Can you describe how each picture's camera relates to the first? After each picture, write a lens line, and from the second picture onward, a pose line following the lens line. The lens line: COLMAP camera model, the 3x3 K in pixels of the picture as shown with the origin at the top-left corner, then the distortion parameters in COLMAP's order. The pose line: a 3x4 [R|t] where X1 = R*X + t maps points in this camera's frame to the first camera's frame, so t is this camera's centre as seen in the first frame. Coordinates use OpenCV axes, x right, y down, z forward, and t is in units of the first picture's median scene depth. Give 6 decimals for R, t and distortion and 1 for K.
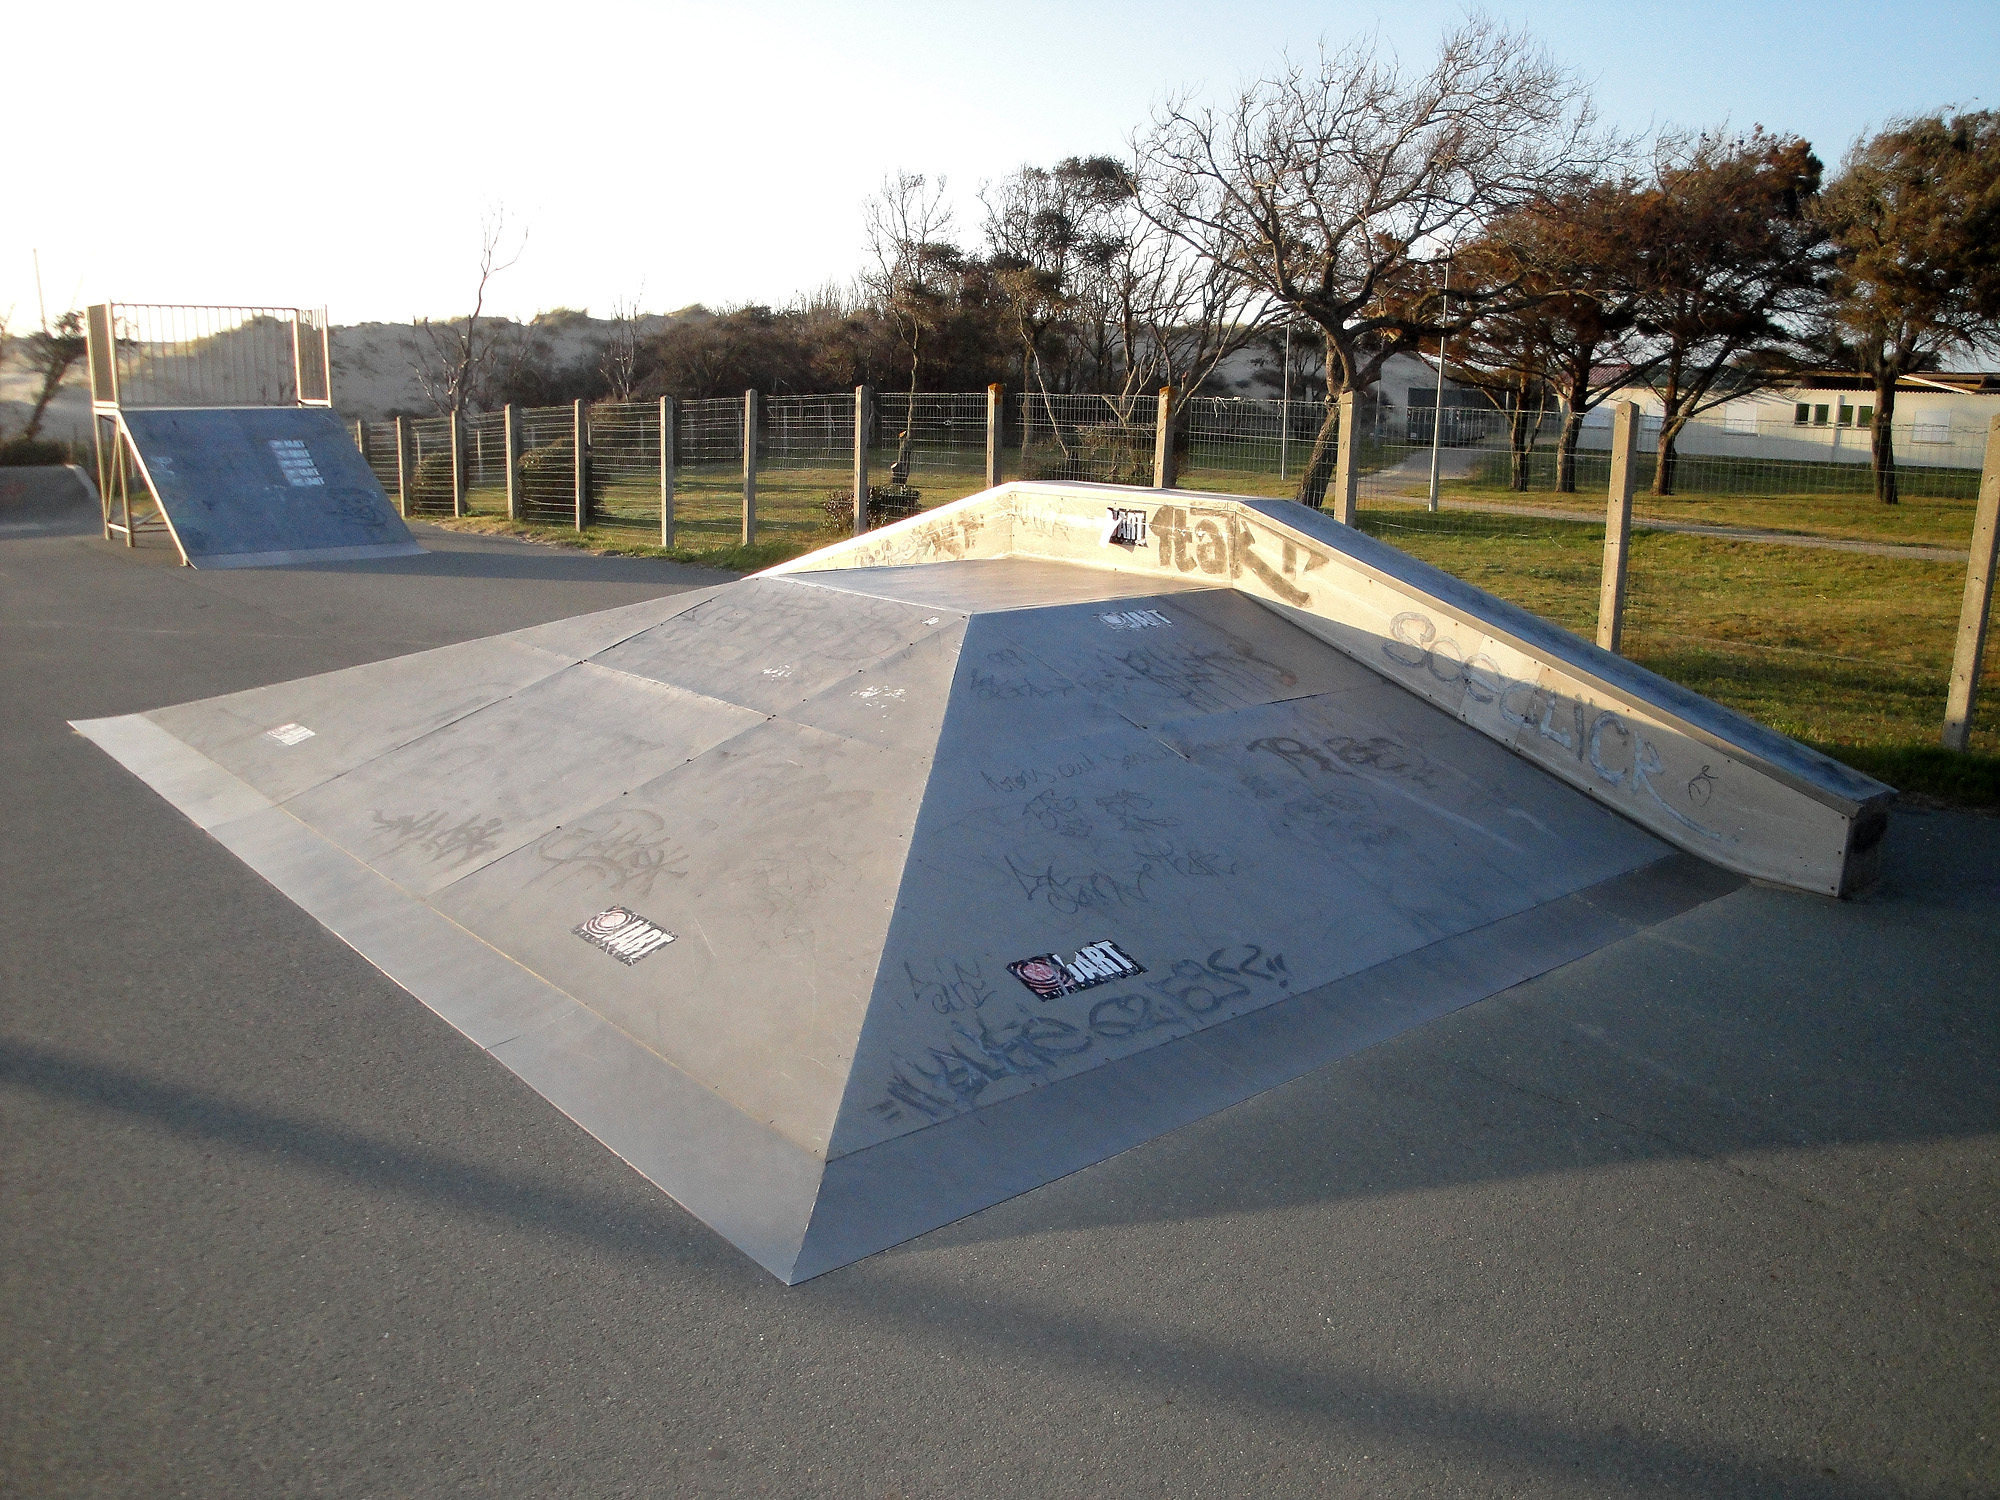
lens RADIAL K [[1617.3, 0, 1009.2], [0, 1617.3, 725.7], [0, 0, 1]] dist [-0.174455, 0.150817]
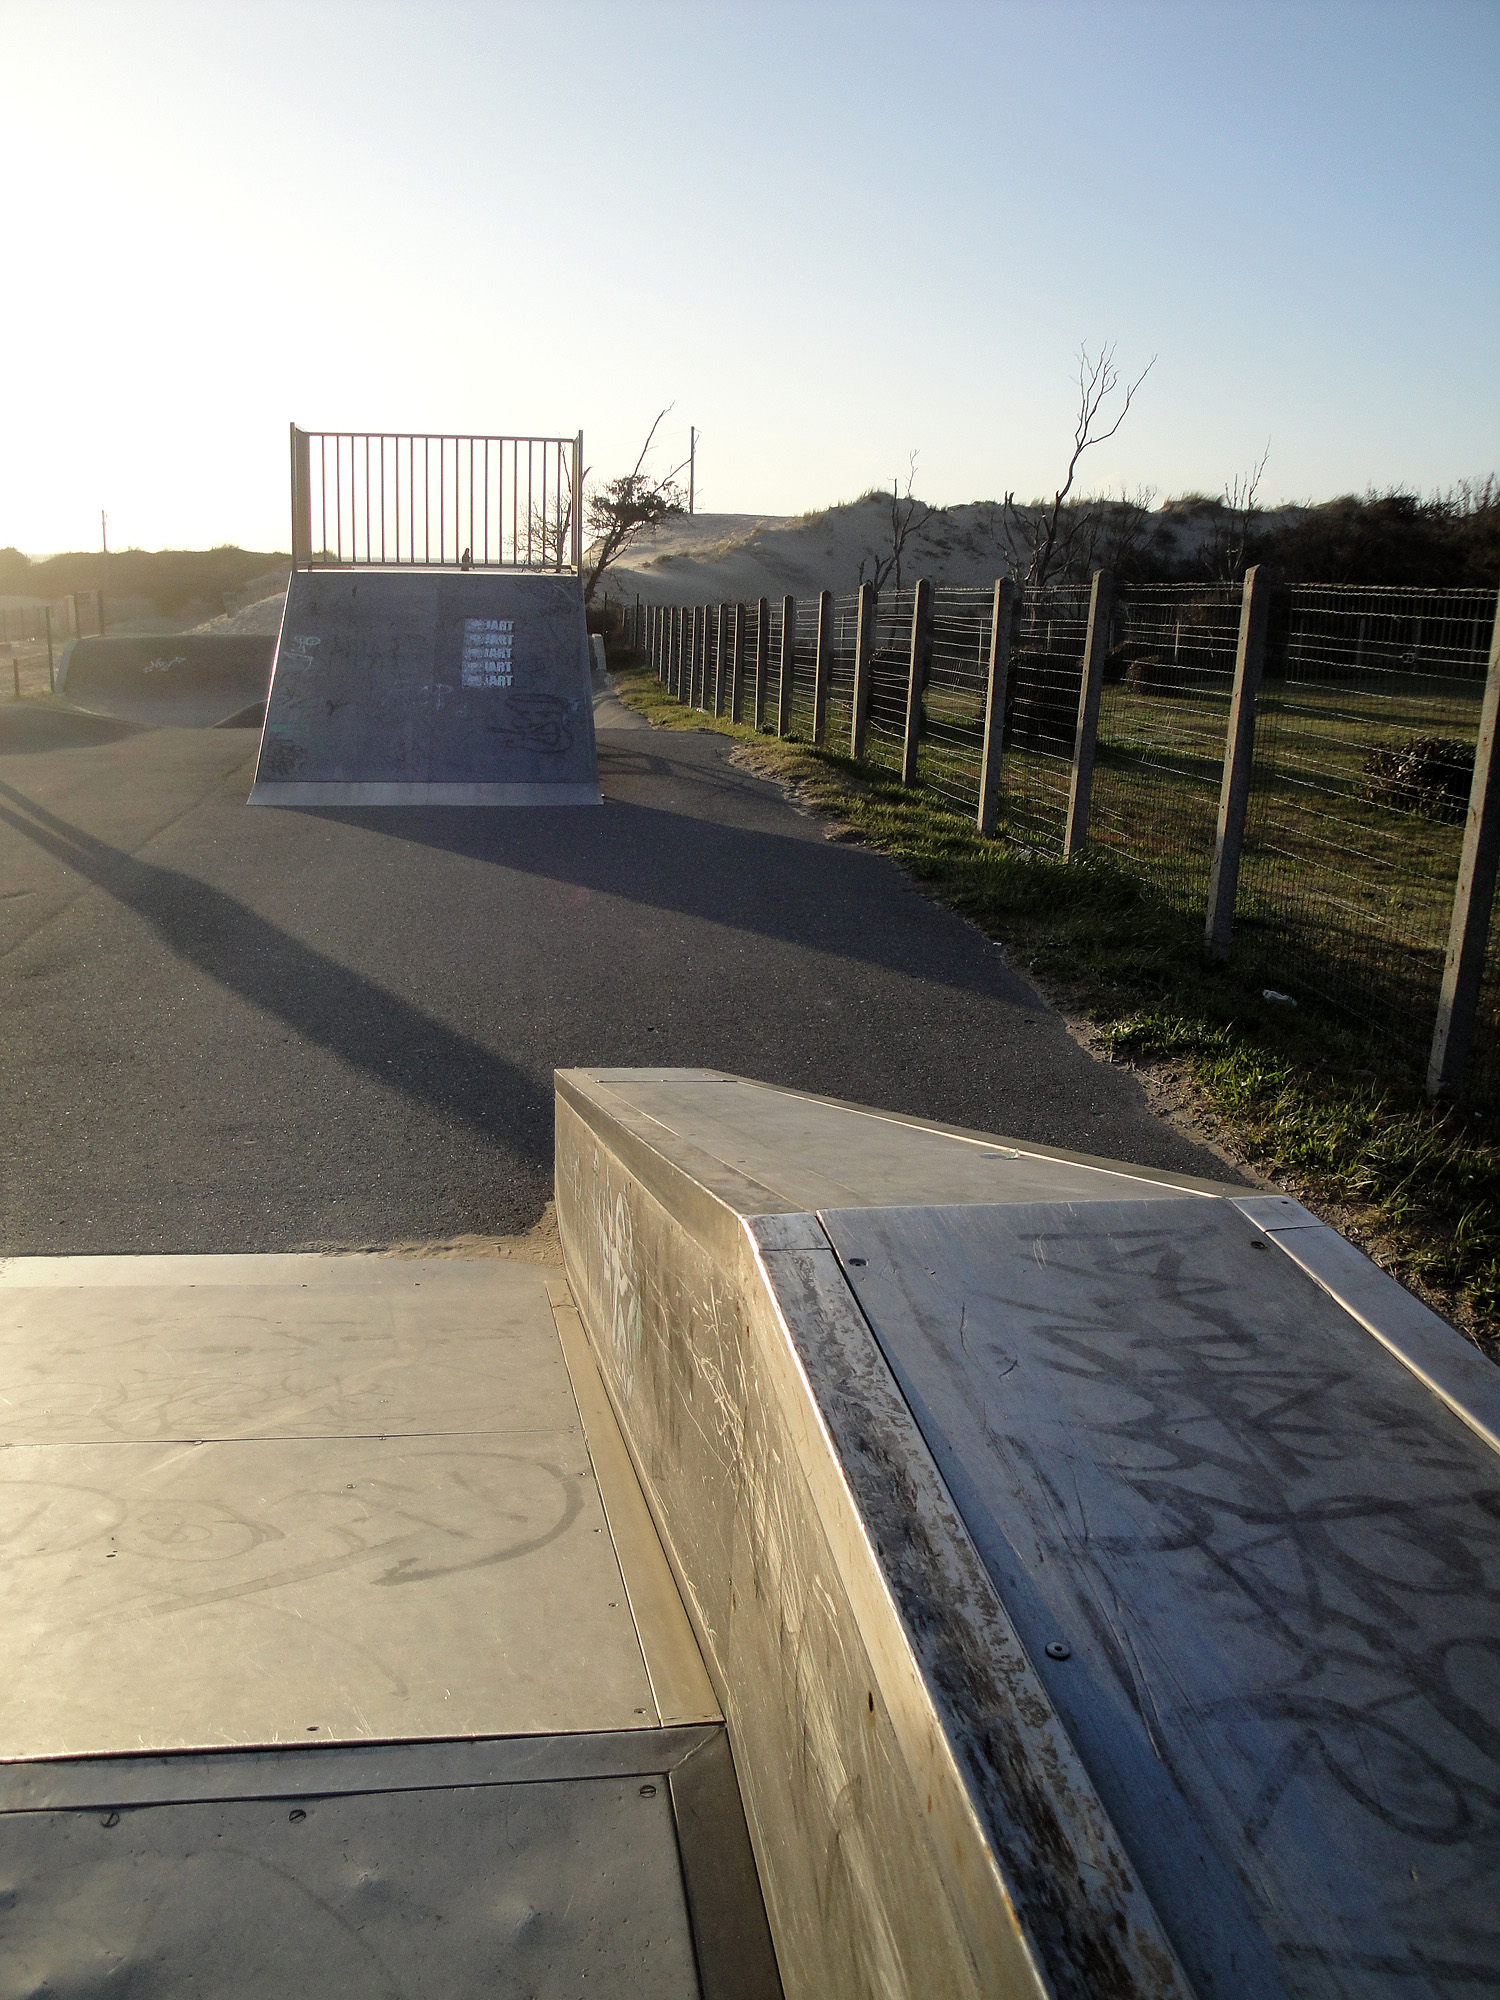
lens RADIAL K [[1617.3, 0, 750.0], [0, 1617.3, 1000.0], [0, 0, 1]] dist [-0.174455, 0.150817]
pose [[0.846717, 0.154800, -0.509027, 0.008182], [-0.131013, 0.987941, 0.082515, -0.021565], [0.515661, -0.003177, 0.856787, 0.108562]]
